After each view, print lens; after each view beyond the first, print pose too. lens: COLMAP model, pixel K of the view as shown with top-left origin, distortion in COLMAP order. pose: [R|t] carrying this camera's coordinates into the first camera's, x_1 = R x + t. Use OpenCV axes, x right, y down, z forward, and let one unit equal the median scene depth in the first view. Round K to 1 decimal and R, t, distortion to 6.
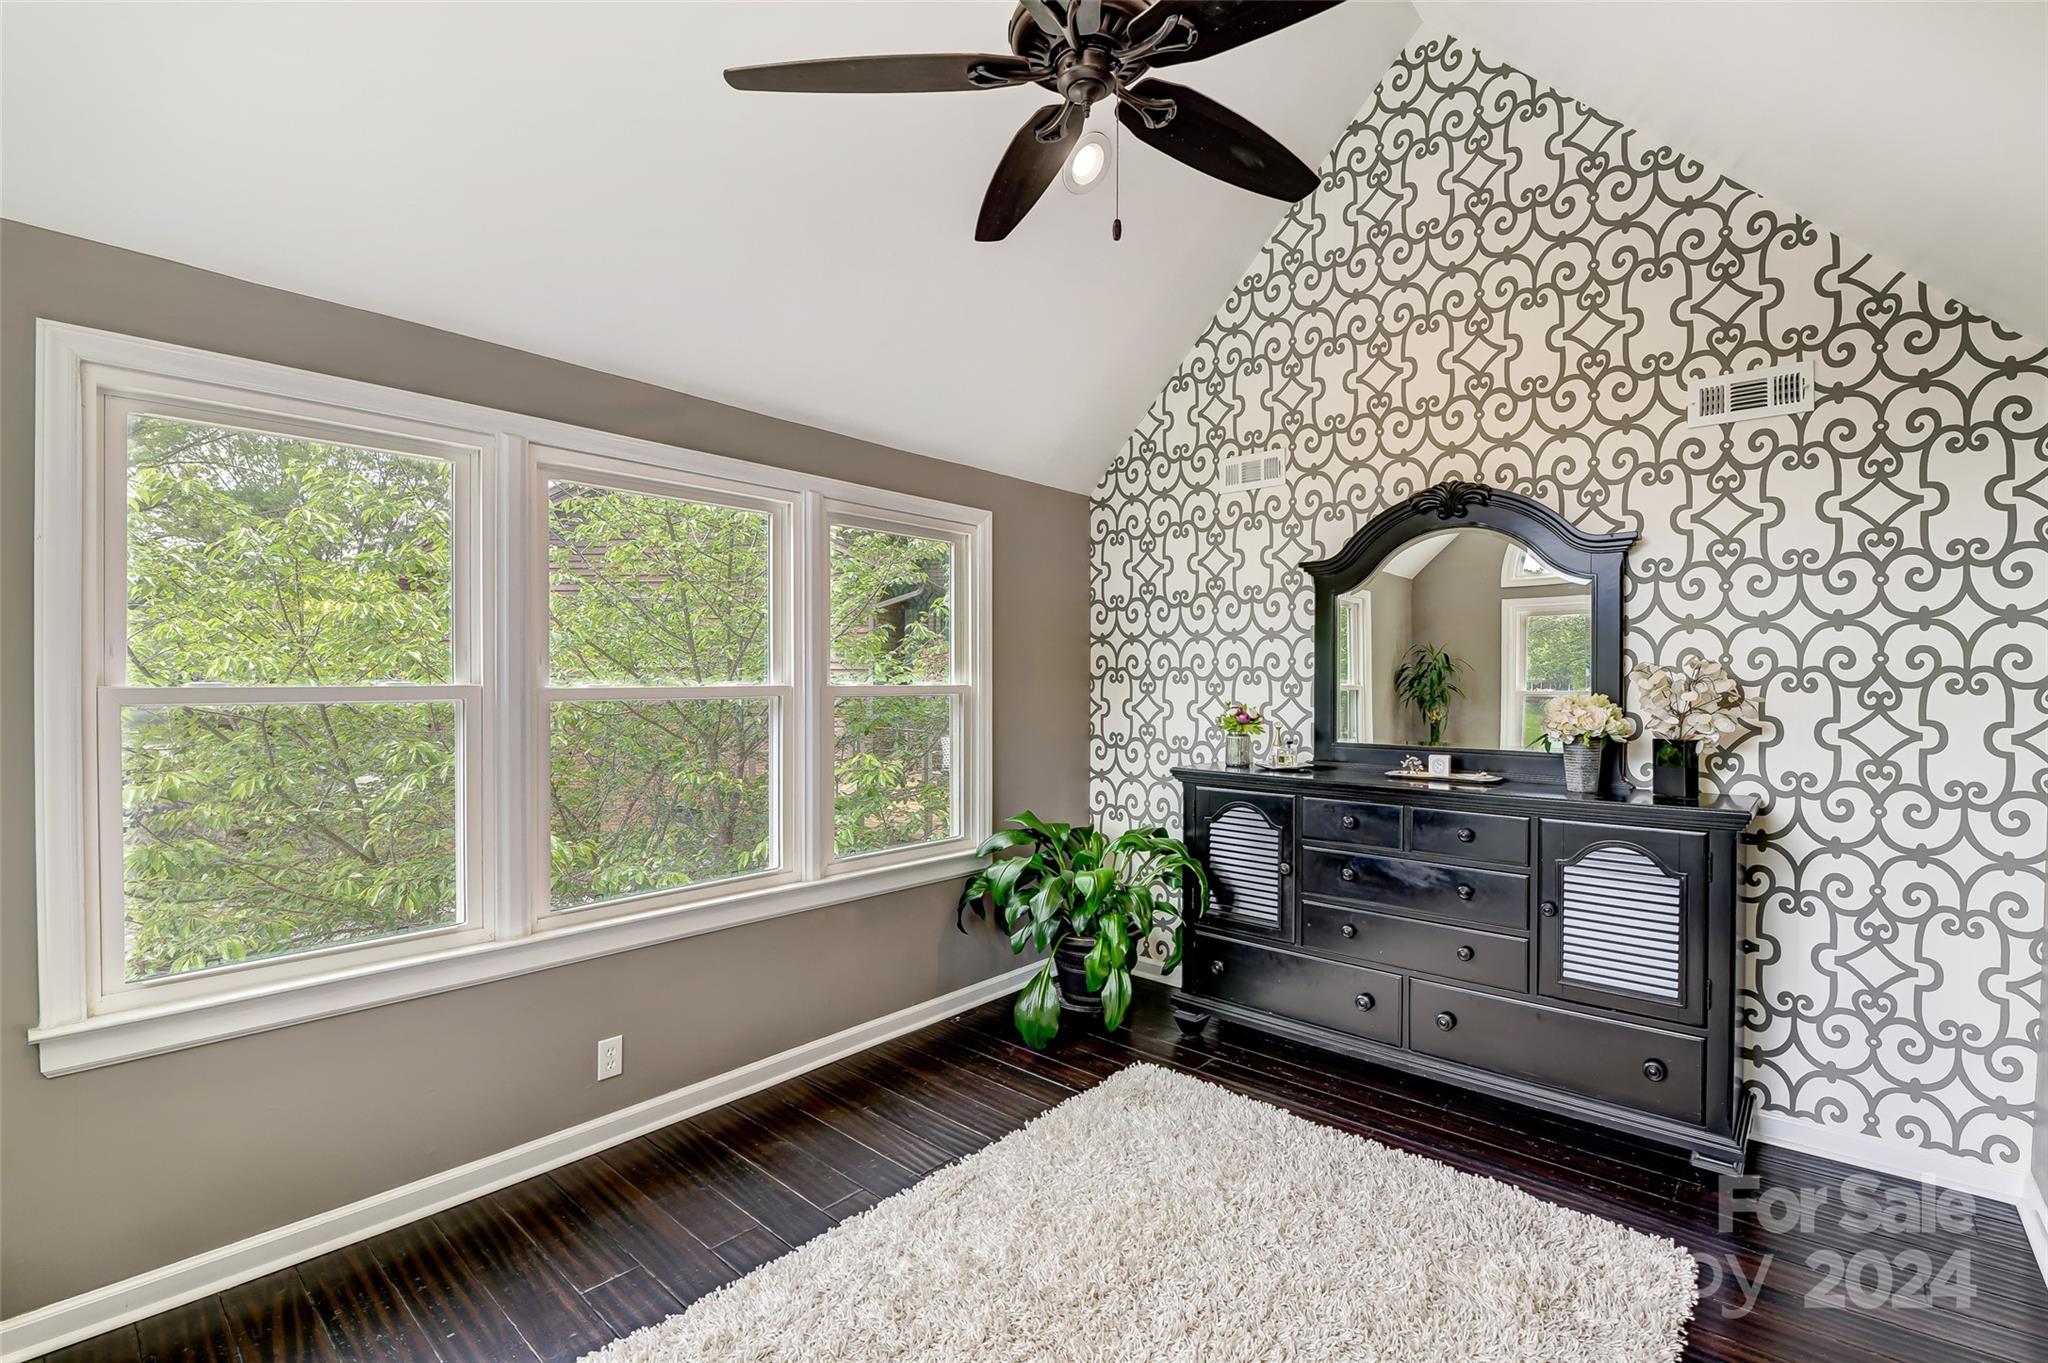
lens RADIAL K [[901.2, 0, 1024.0], [0, 901.2, 681.5], [0, 0, 1]] dist [-0.033148, 0.000023]
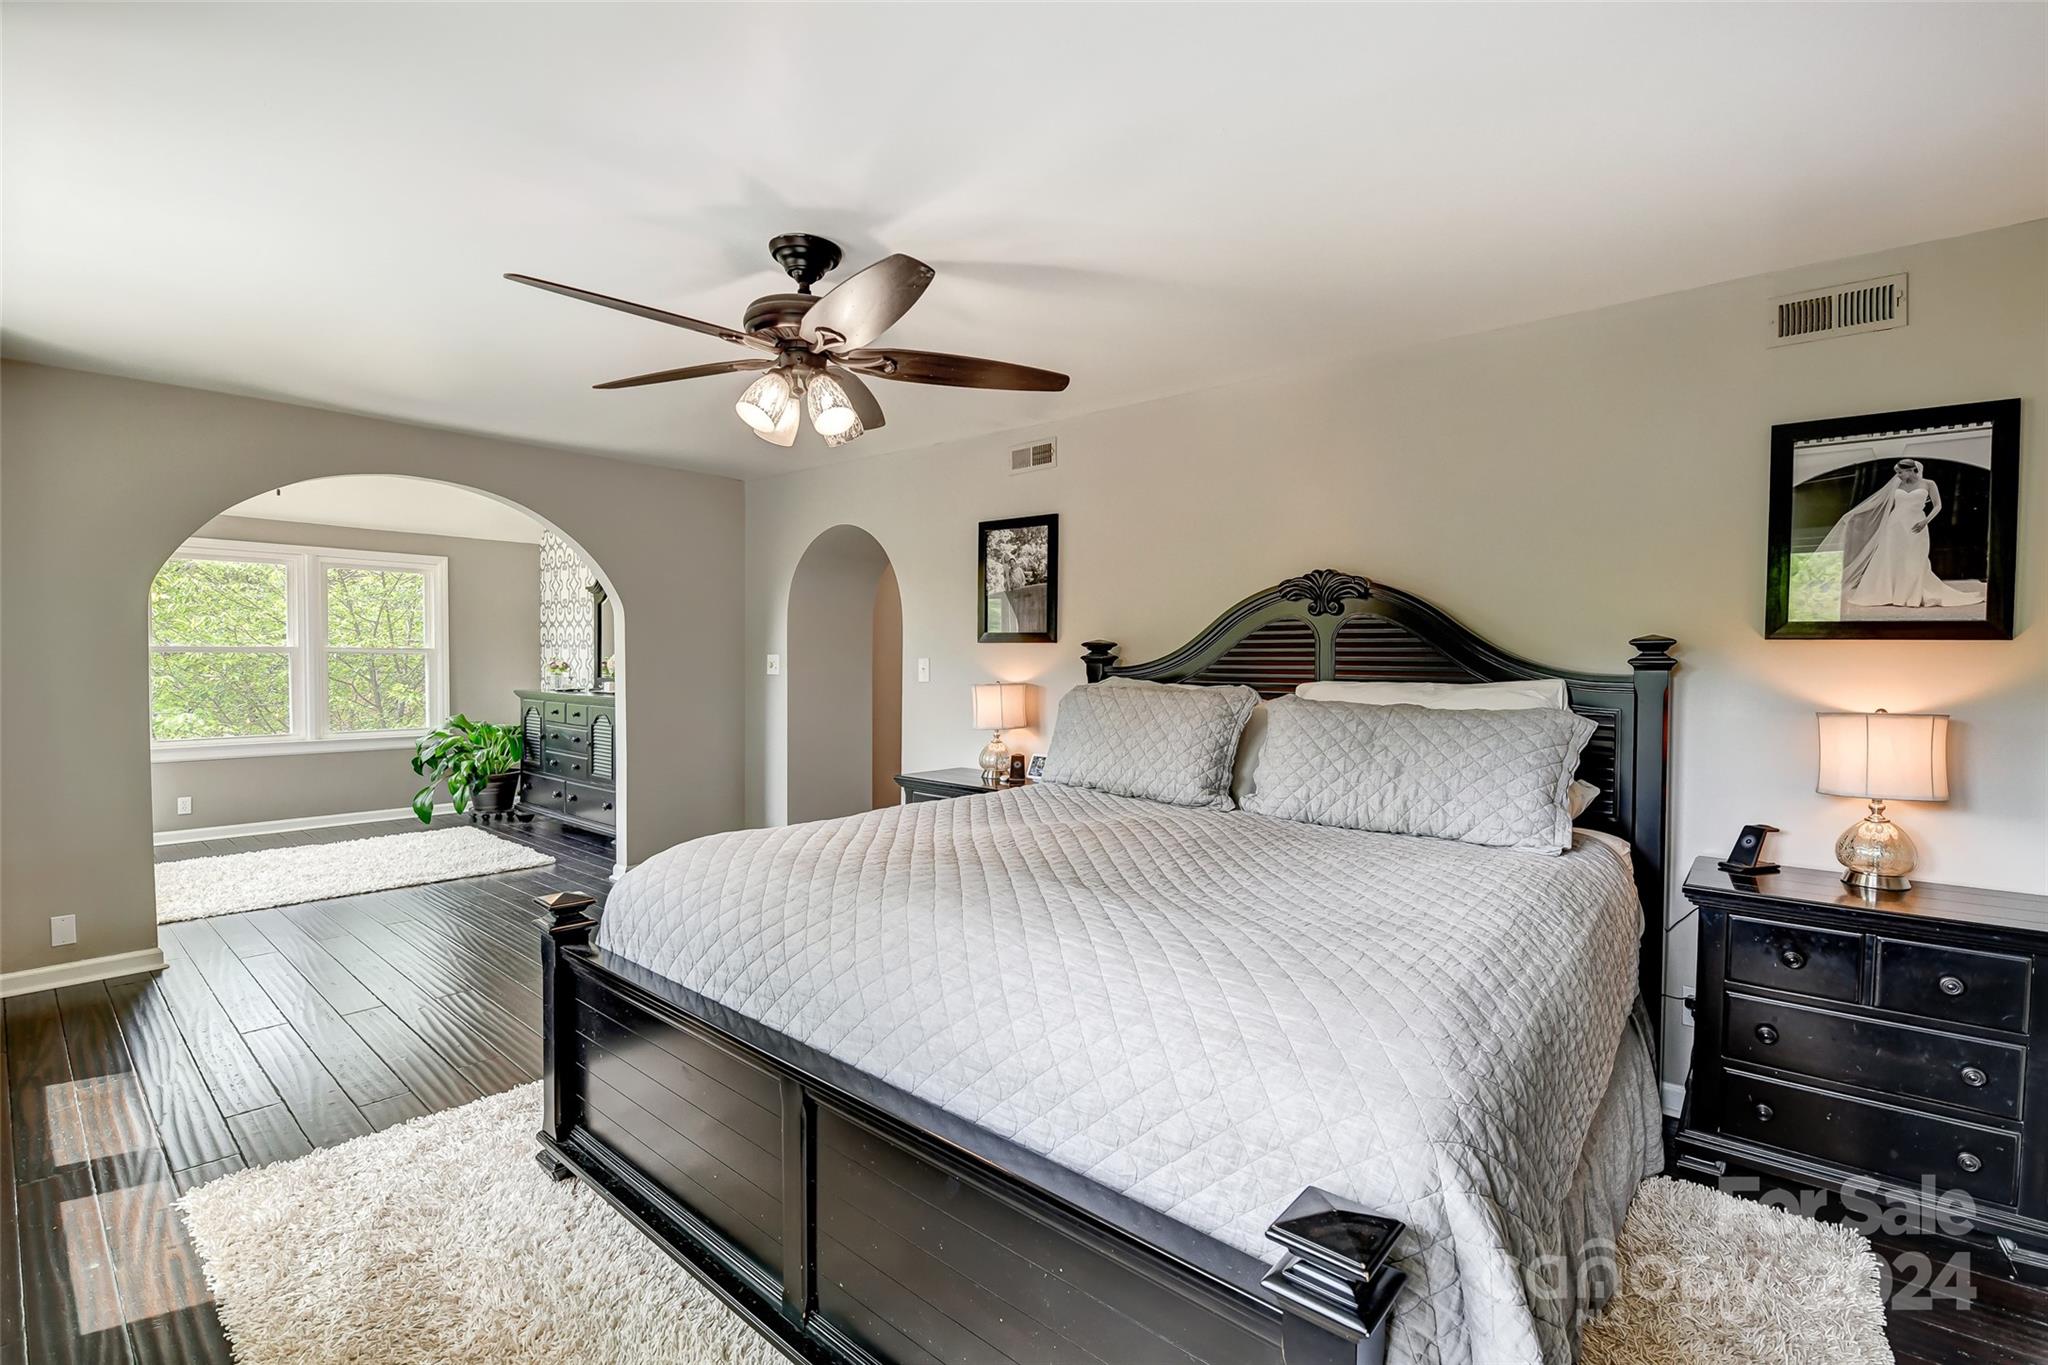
lens RADIAL K [[901.2, 0, 1024.0], [0, 901.2, 682.5], [0, 0, 1]] dist [-0.033148, 0.000023]
pose [[0.993009, 0.006312, -0.117866, 1.246939], [-0.004249, 0.999833, 0.017752, 0.032671], [0.117959, -0.017127, 0.992871, -0.649684]]
